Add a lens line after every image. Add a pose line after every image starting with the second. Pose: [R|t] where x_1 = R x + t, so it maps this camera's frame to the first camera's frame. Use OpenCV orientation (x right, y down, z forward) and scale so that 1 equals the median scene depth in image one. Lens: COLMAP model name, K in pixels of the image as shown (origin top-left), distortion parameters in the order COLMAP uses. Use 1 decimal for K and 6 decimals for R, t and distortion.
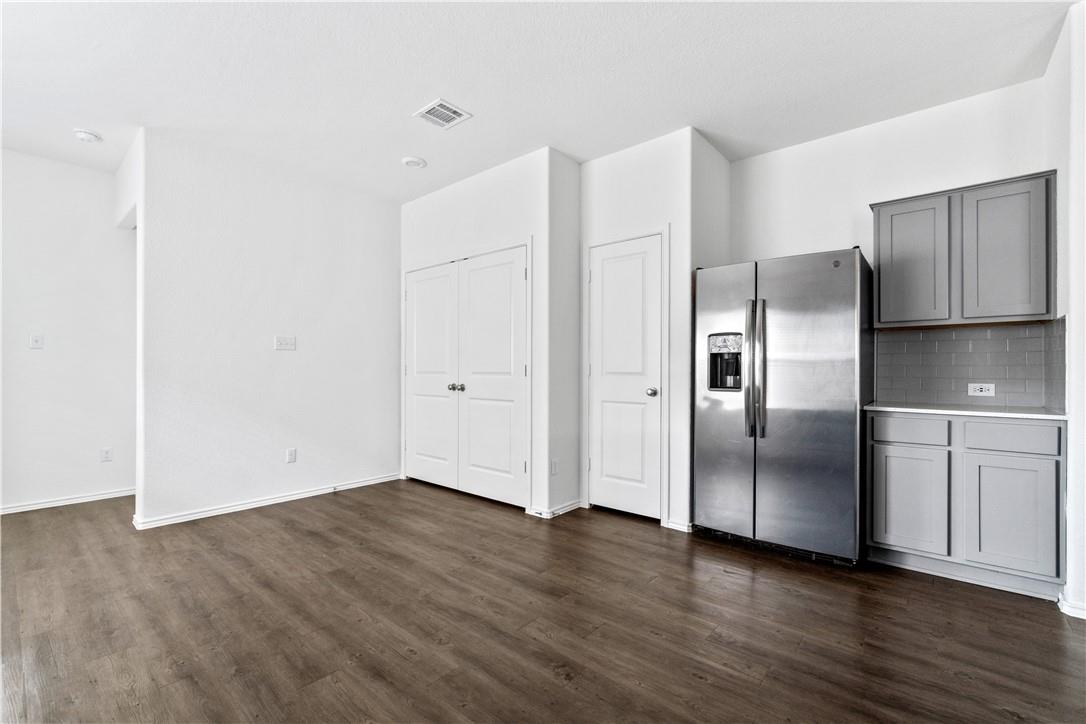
lens RADIAL K [[471.3, 0, 540.6], [0, 471.3, 370.2], [0, 0, 1]] dist [-0.005146, 0.001020]
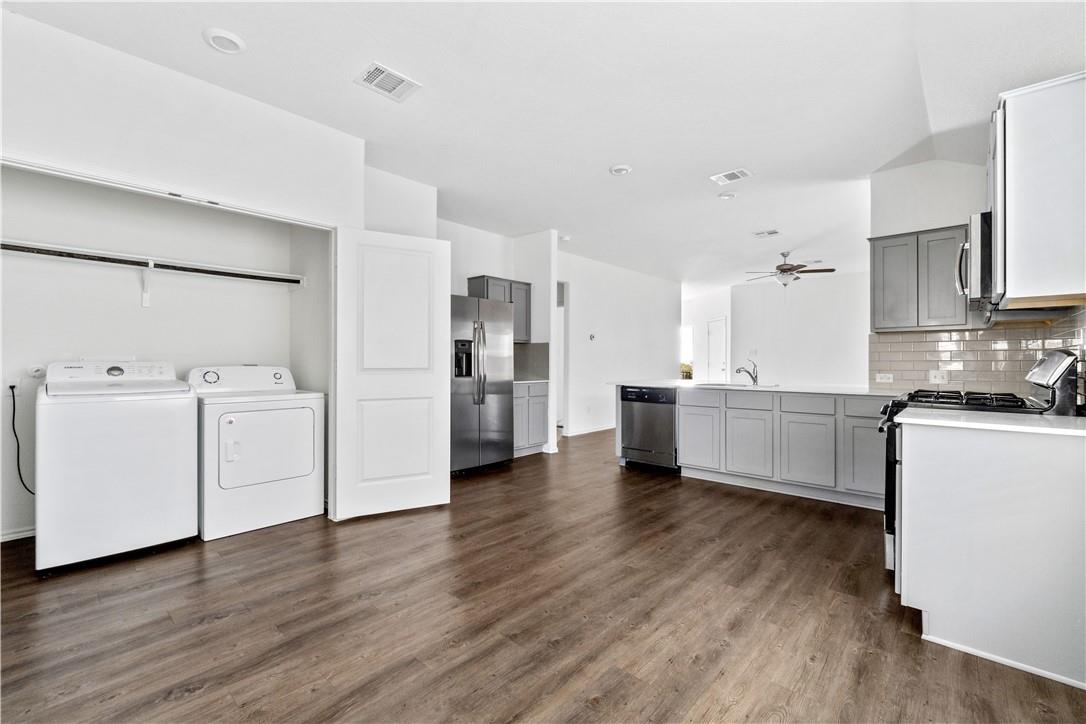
lens RADIAL K [[471.3, 0, 538.1], [0, 471.3, 358.7], [0, 0, 1]] dist [-0.005146, 0.001020]
pose [[0.031096, 0.000627, 0.999516, -1.070244], [-0.000208, 1.000000, -0.000621, -0.013423], [-0.999516, -0.000188, 0.031097, 0.667156]]
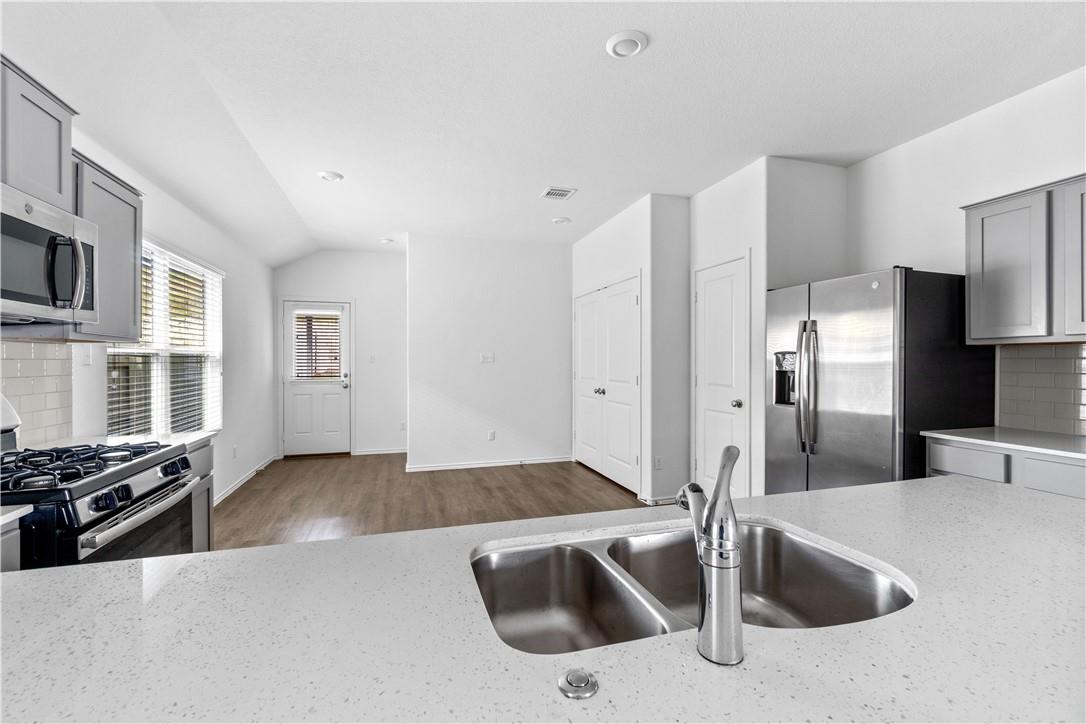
lens RADIAL K [[471.3, 0, 543.6], [0, 471.3, 363.2], [0, 0, 1]] dist [-0.005146, 0.001020]
pose [[0.846860, -0.000875, -0.531816, 0.469671], [0.003268, 0.999988, 0.003558, -0.056194], [0.531806, -0.004752, 0.846853, -0.172299]]
